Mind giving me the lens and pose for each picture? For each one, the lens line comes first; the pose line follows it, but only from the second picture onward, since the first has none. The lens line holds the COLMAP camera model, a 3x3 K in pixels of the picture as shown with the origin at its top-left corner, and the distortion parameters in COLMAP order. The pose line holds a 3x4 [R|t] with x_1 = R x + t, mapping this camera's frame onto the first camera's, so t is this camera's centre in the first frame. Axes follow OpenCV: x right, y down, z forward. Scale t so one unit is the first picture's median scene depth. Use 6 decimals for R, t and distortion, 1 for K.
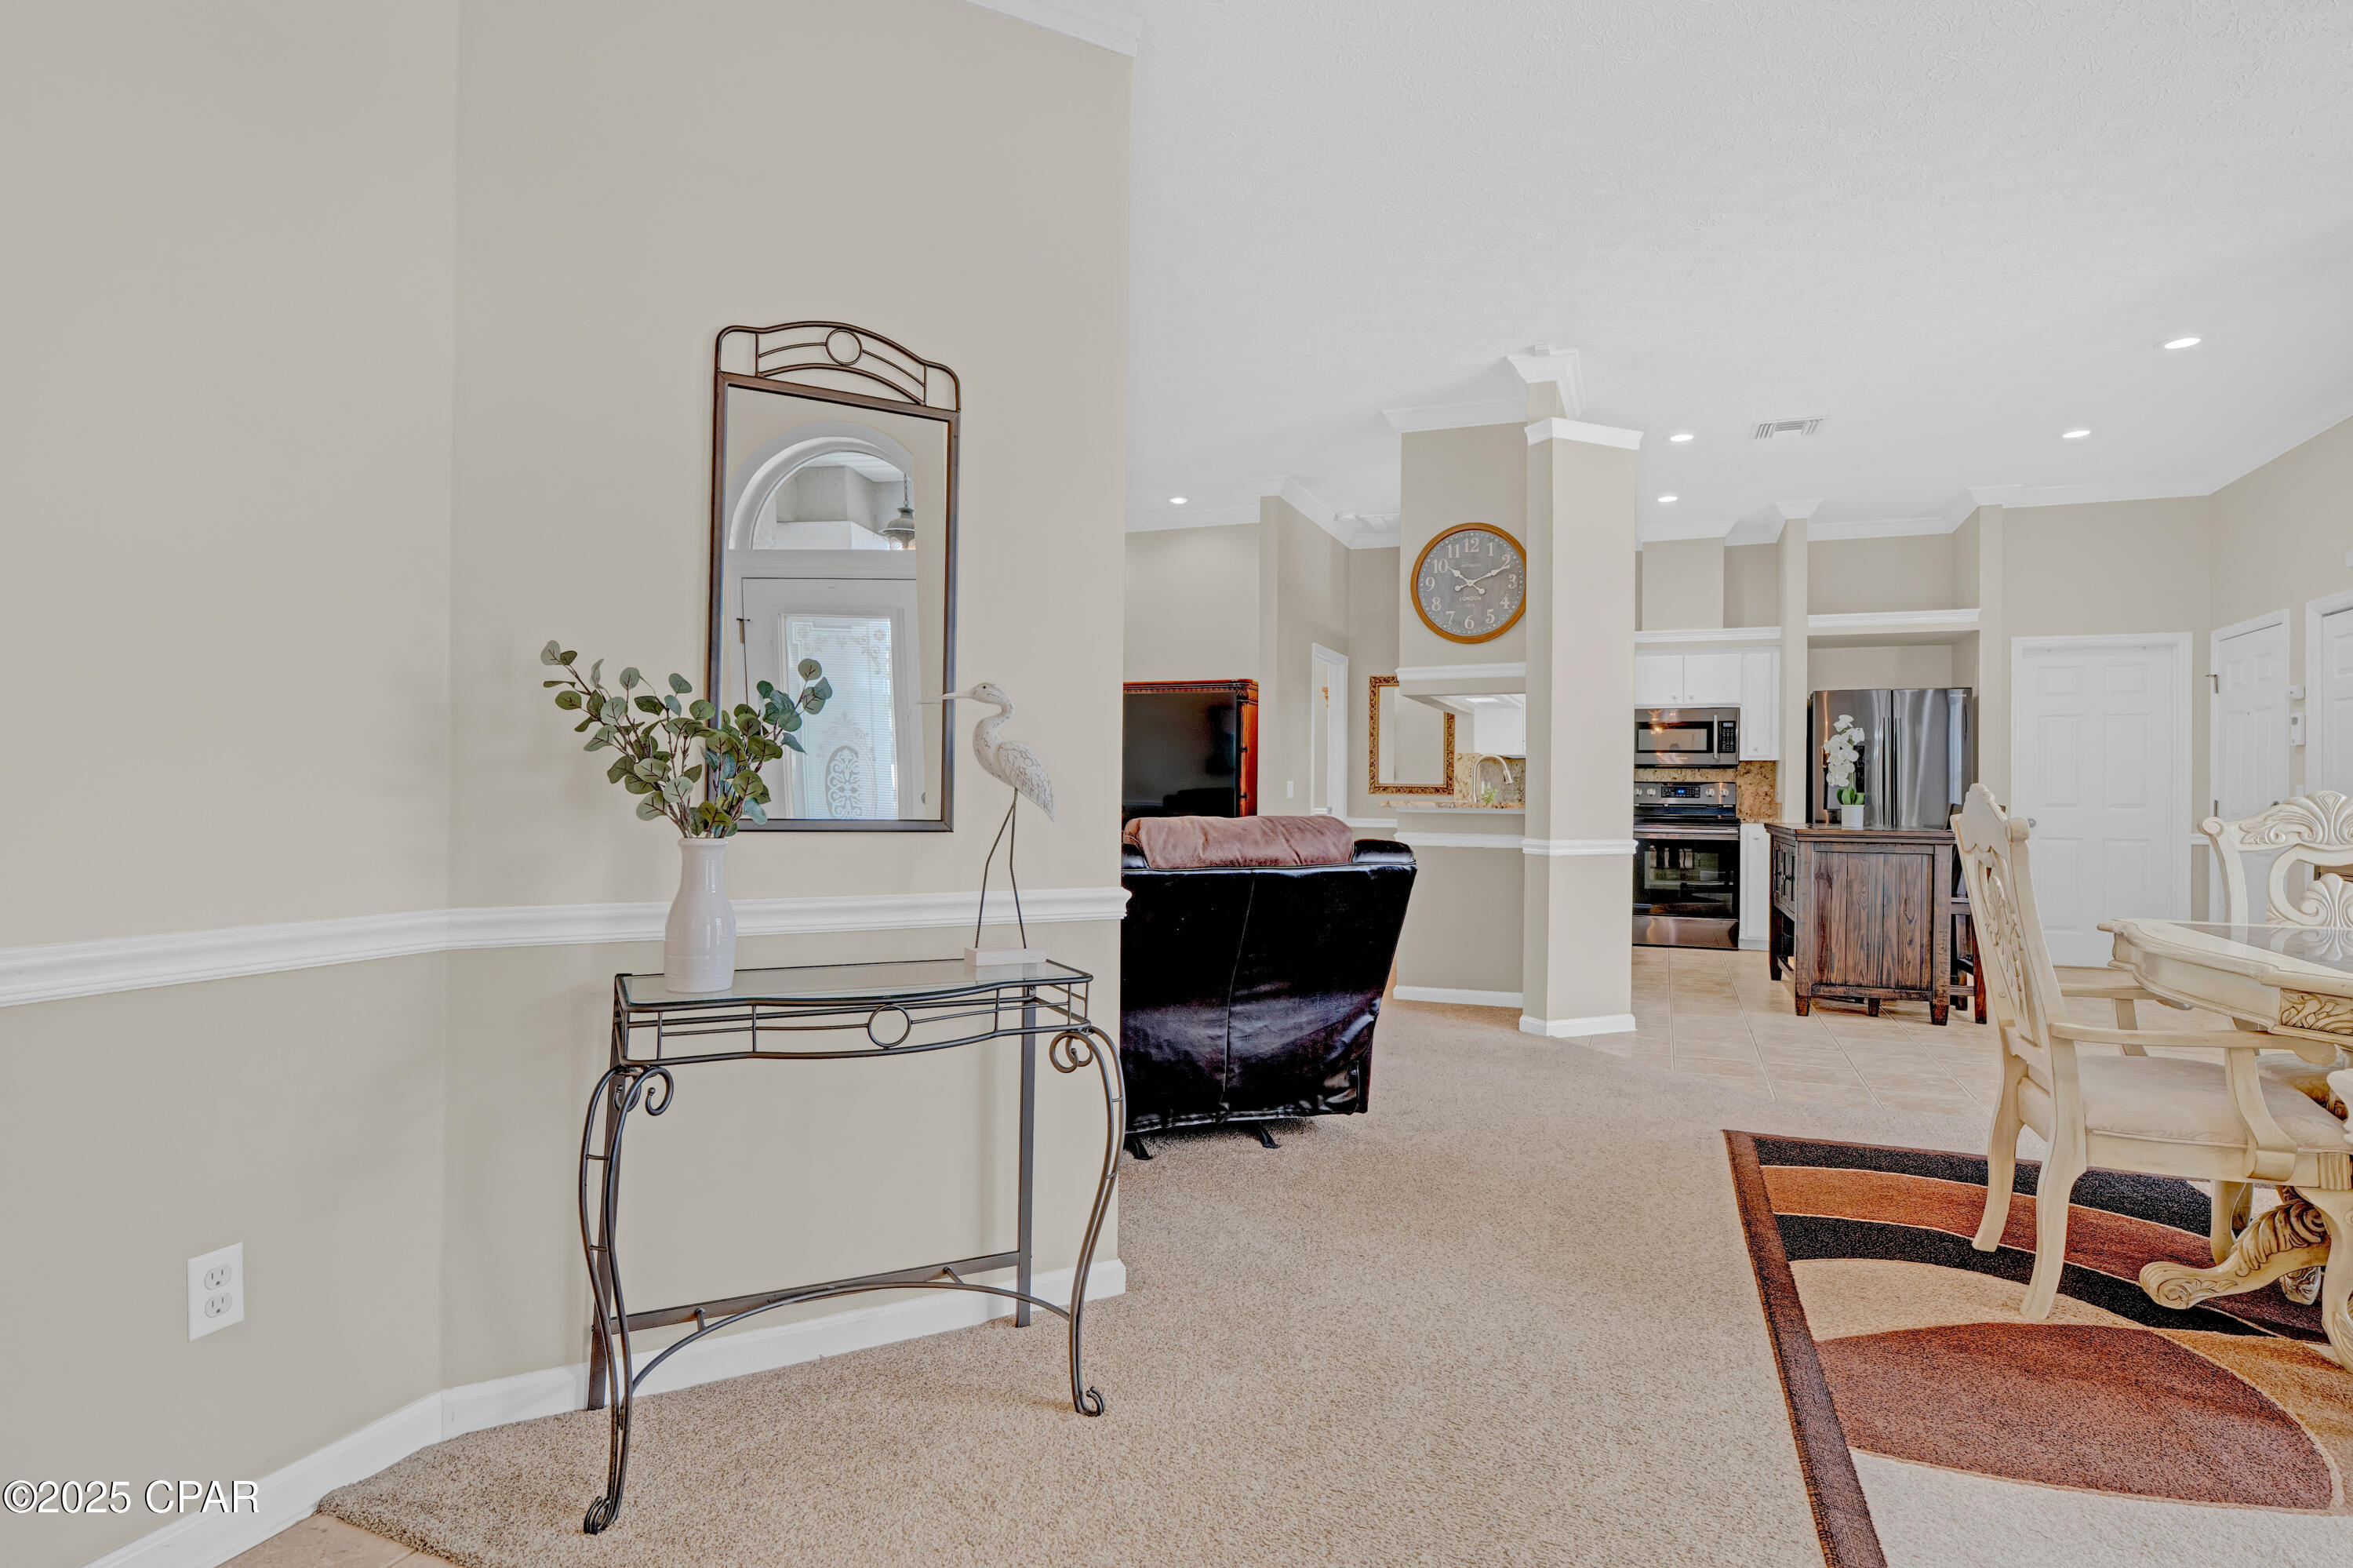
lens RADIAL K [[1198.5, 0, 1184.1], [0, 1198.5, 784.6], [0, 0, 1]] dist [-0.003406, 0.001327]
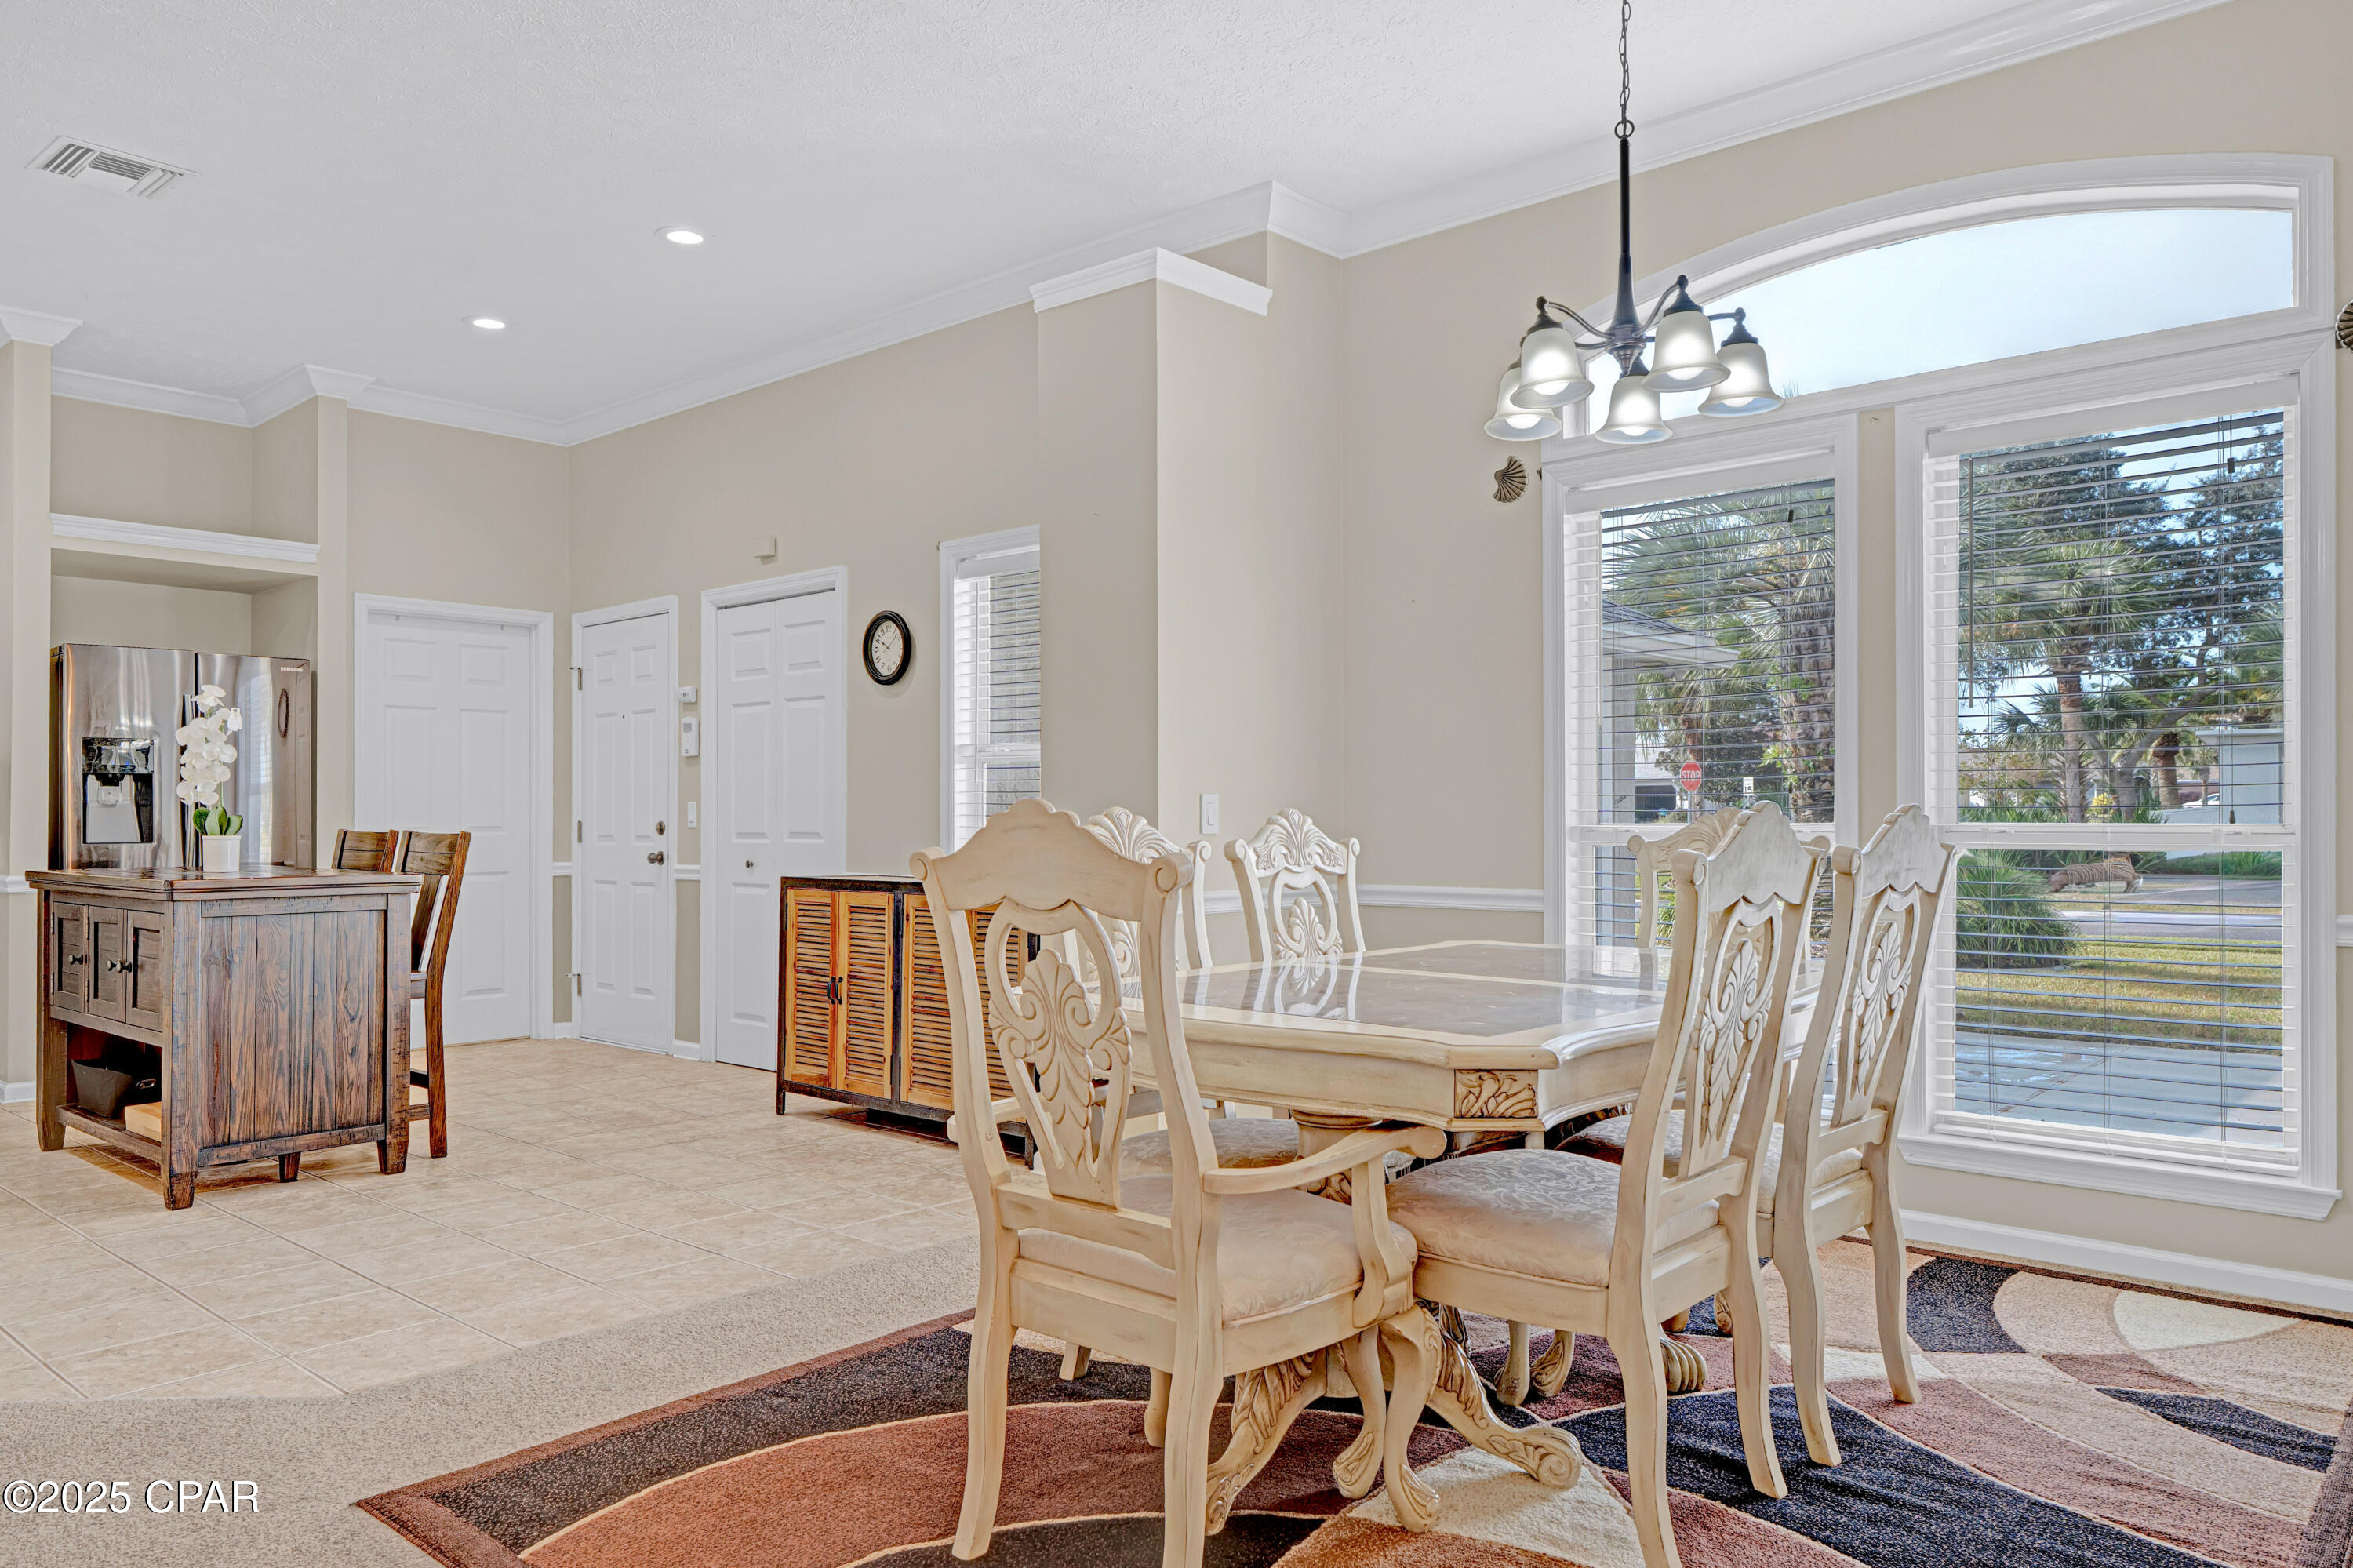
lens RADIAL K [[1593.0, 0, 1170.2], [0, 1593.0, 823.9], [0, 0, 1]] dist [0.029308, -0.054364]
pose [[0.348686, -0.012673, 0.937154, -0.029157], [0.000913, 0.999913, 0.013182, 0.001139], [-0.937239, -0.003741, 0.348667, 0.298266]]
